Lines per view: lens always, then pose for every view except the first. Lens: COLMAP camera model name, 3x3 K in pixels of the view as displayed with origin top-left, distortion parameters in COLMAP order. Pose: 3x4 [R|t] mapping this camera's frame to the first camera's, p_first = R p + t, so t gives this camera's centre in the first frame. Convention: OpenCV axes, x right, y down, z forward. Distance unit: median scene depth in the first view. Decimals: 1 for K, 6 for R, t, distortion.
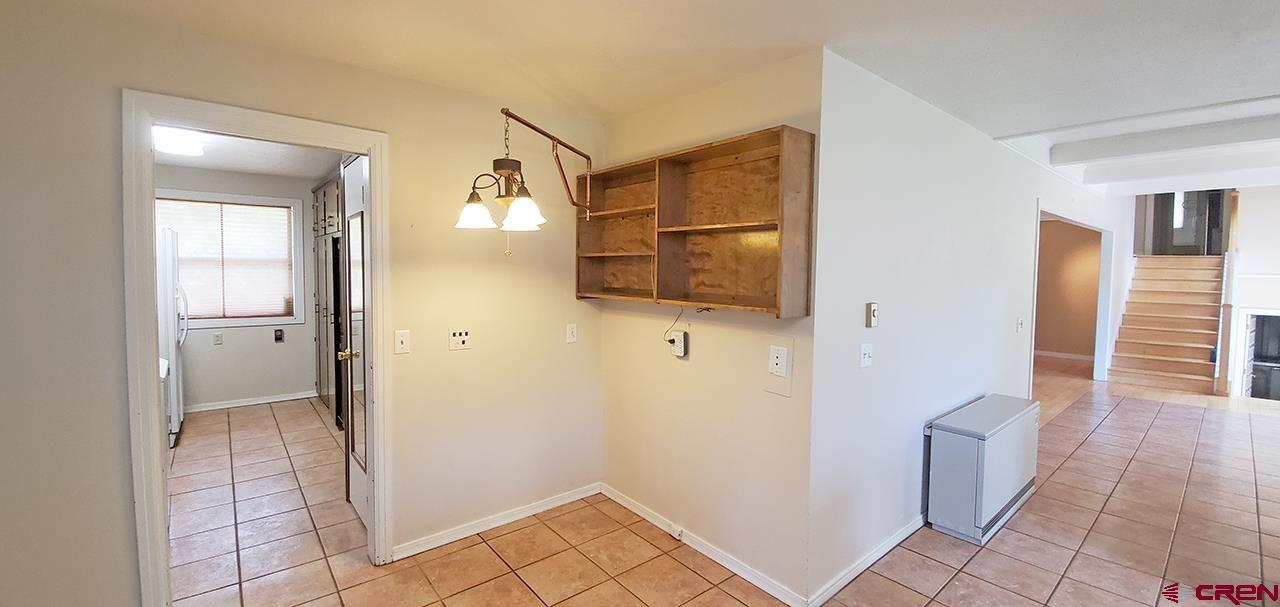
lens RADIAL K [[505.2, 0, 645.0], [0, 505.2, 289.6], [0, 0, 1]] dist [-0.012199, -0.005493]
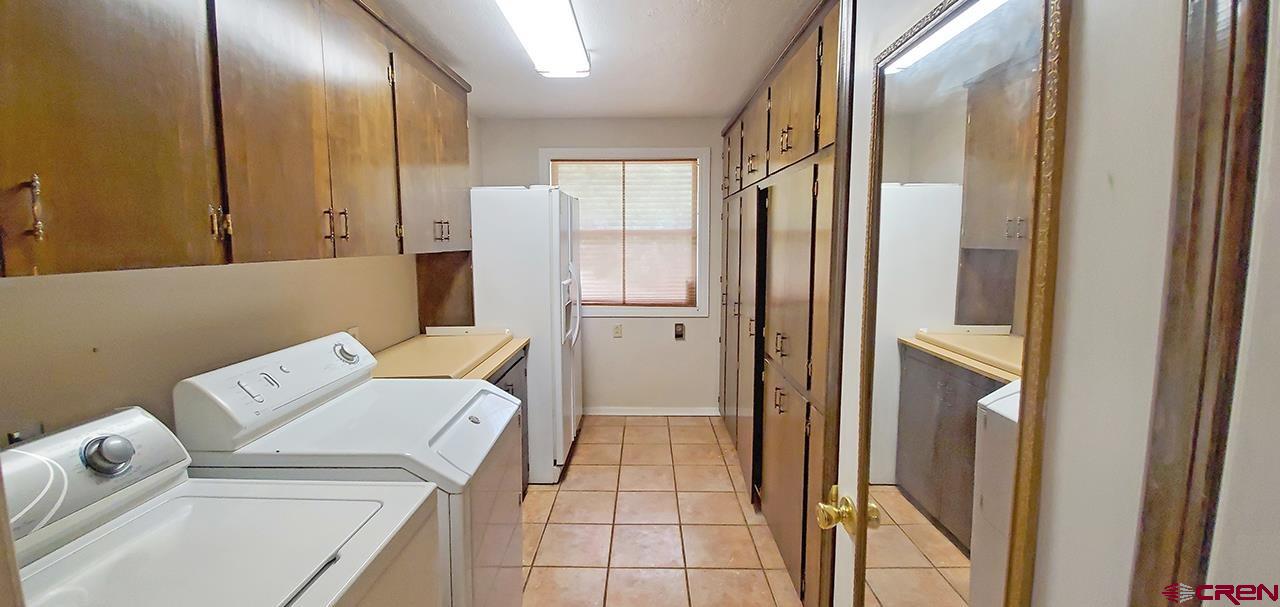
lens RADIAL K [[505.2, 0, 645.3], [0, 505.2, 298.2], [0, 0, 1]] dist [-0.012199, -0.005493]
pose [[0.761550, 0.064944, -0.644844, -0.289689], [-0.017210, 0.996642, 0.080051, -0.019674], [0.647878, -0.049865, 0.760110, 0.400750]]
